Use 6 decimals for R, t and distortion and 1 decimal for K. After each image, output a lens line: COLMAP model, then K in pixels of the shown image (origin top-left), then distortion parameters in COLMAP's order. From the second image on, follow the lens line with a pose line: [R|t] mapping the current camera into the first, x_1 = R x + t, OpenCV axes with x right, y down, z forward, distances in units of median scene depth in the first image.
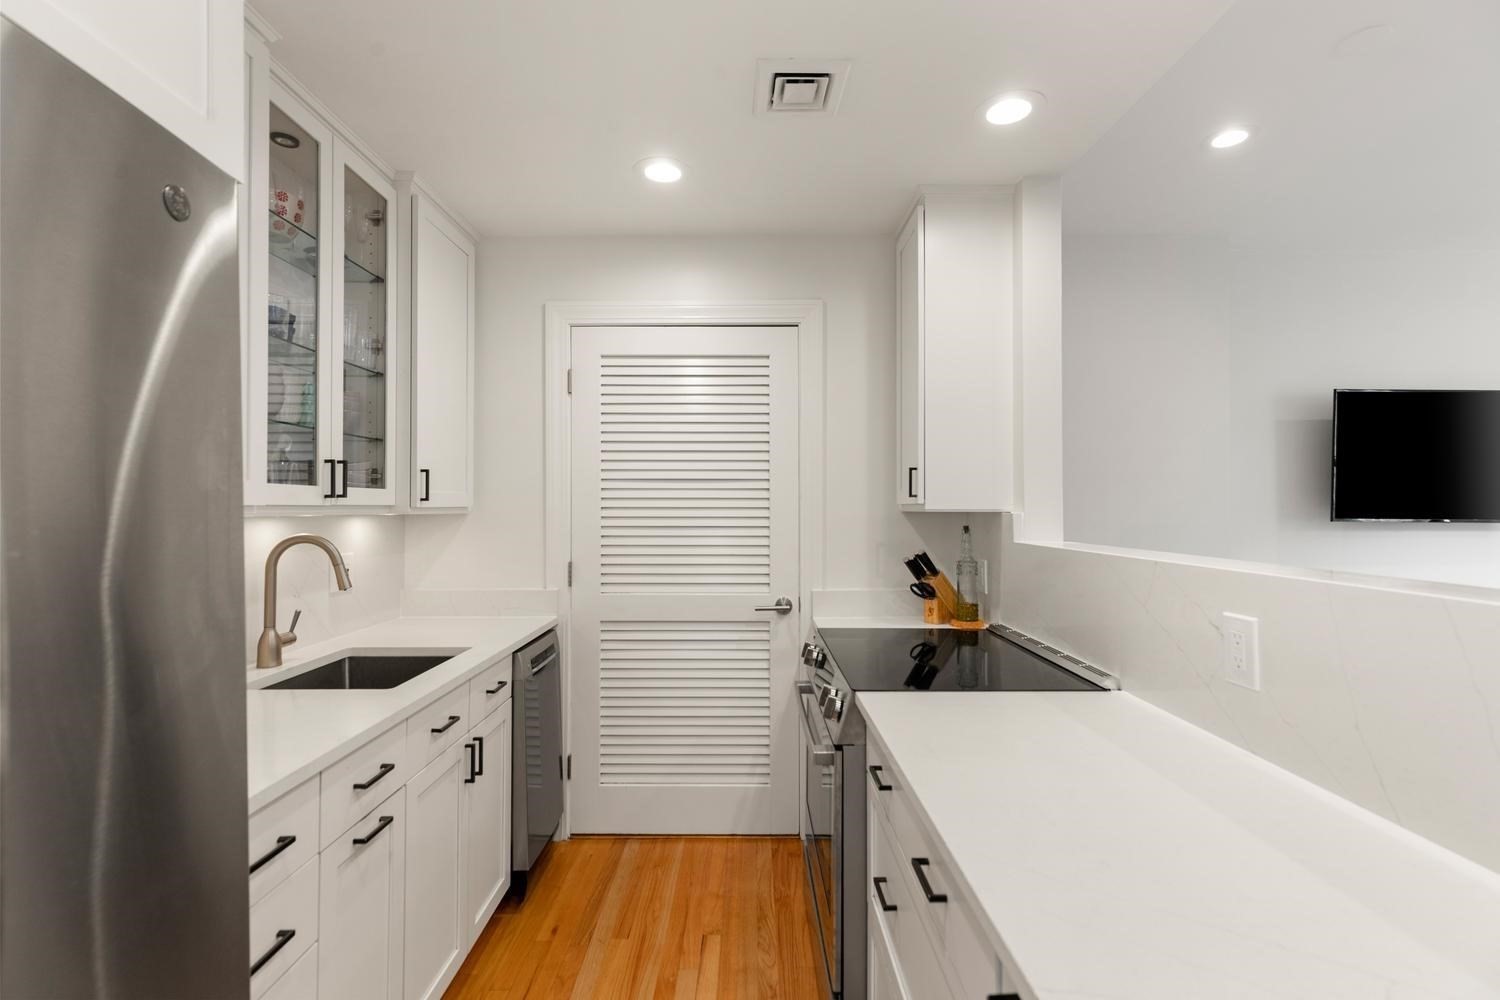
lens RADIAL K [[676.8, 0, 737.2], [0, 676.8, 501.0], [0, 0, 1]] dist [0.003912, 0.000284]
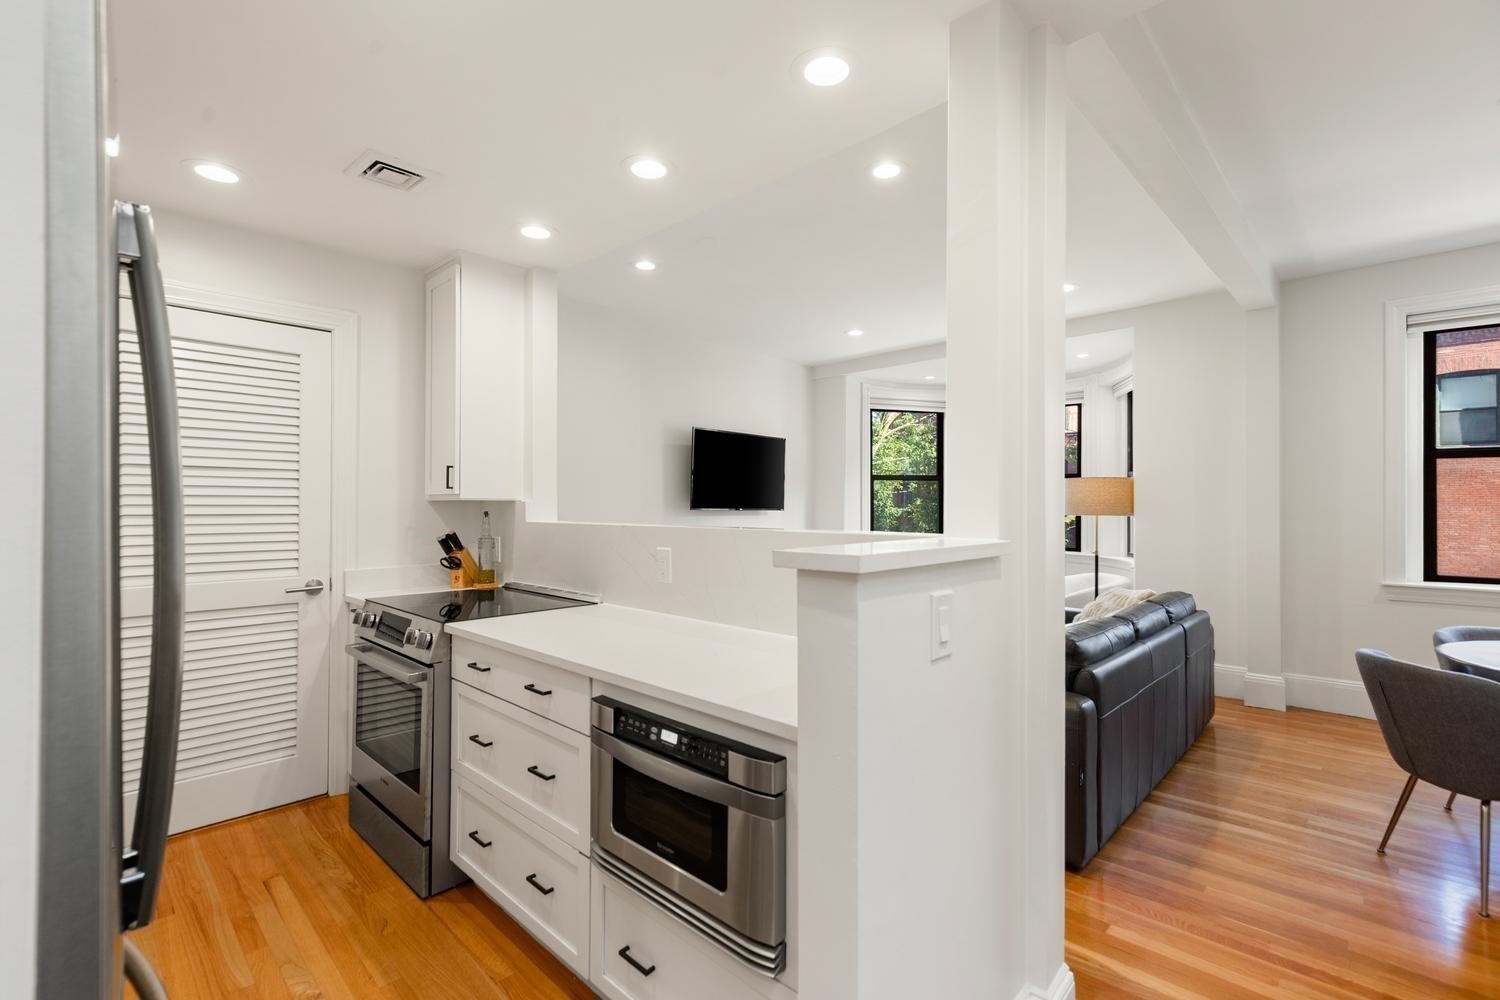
lens RADIAL K [[675.9, 0, 753.8], [0, 675.9, 497.1], [0, 0, 1]] dist [0.008929, -0.000313]
pose [[0.683920, 0.010009, 0.729488, -0.264986], [-0.010050, 0.999940, -0.004297, 0.008933], [-0.729488, -0.004392, 0.683980, -0.281768]]
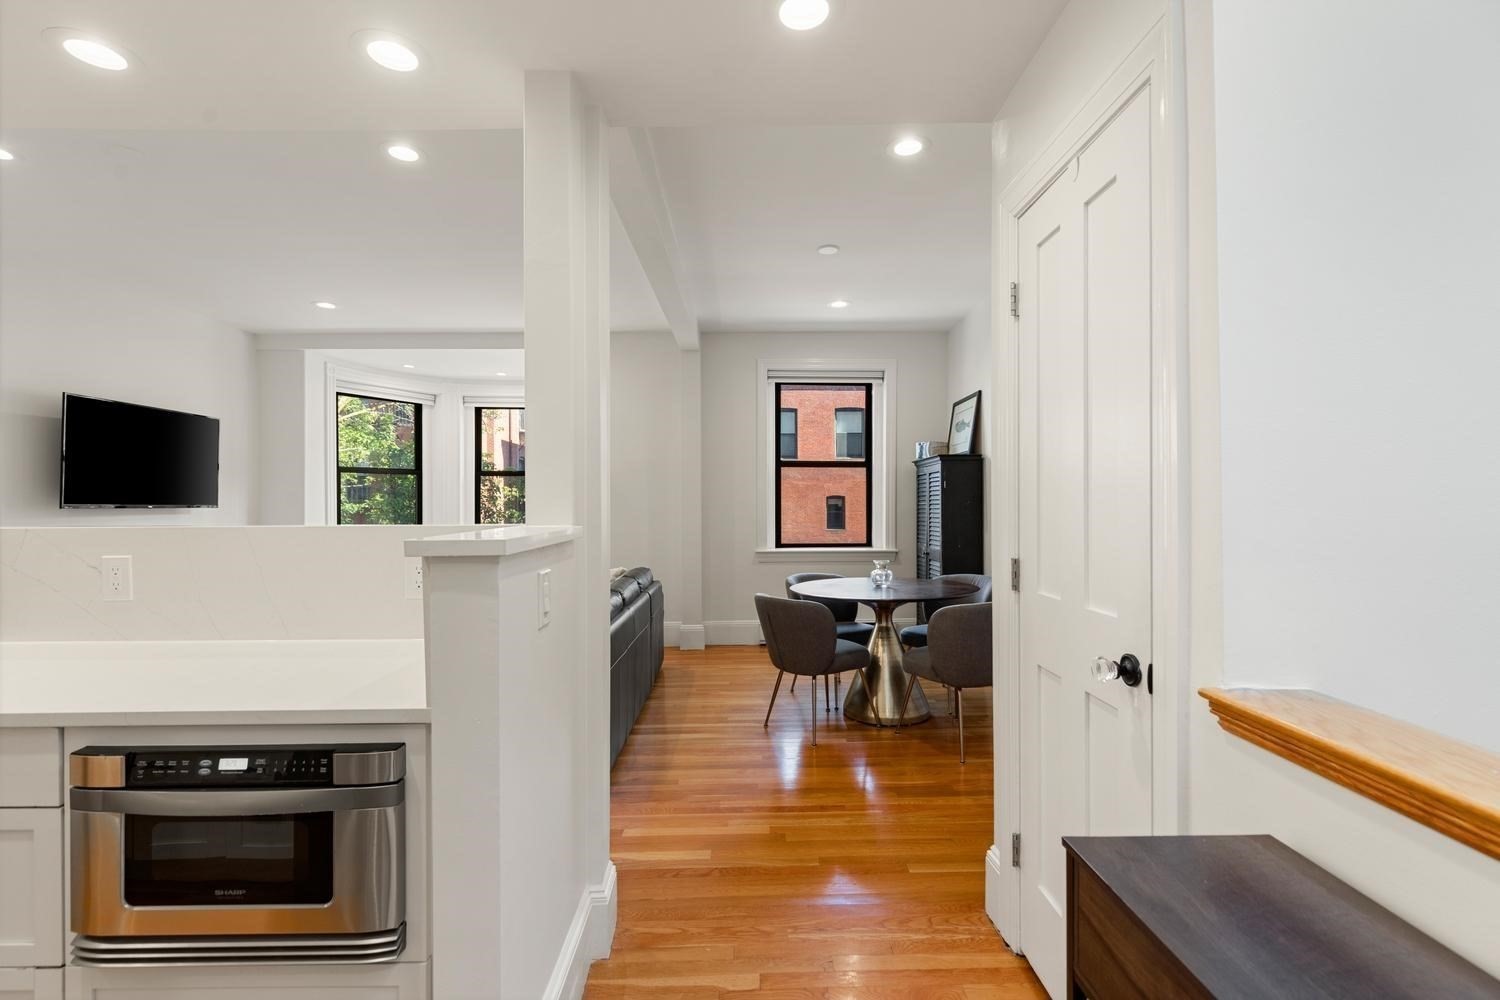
lens RADIAL K [[668.2, 0, 750.0], [0, 668.2, 500.0], [0, 0, 1]] dist [-0.000637, -0.000157]
pose [[-0.013628, -0.000537, 0.999907, -0.389370], [-0.006599, 0.999978, 0.000447, 0.013416], [-0.999885, -0.006592, -0.013631, -0.210164]]
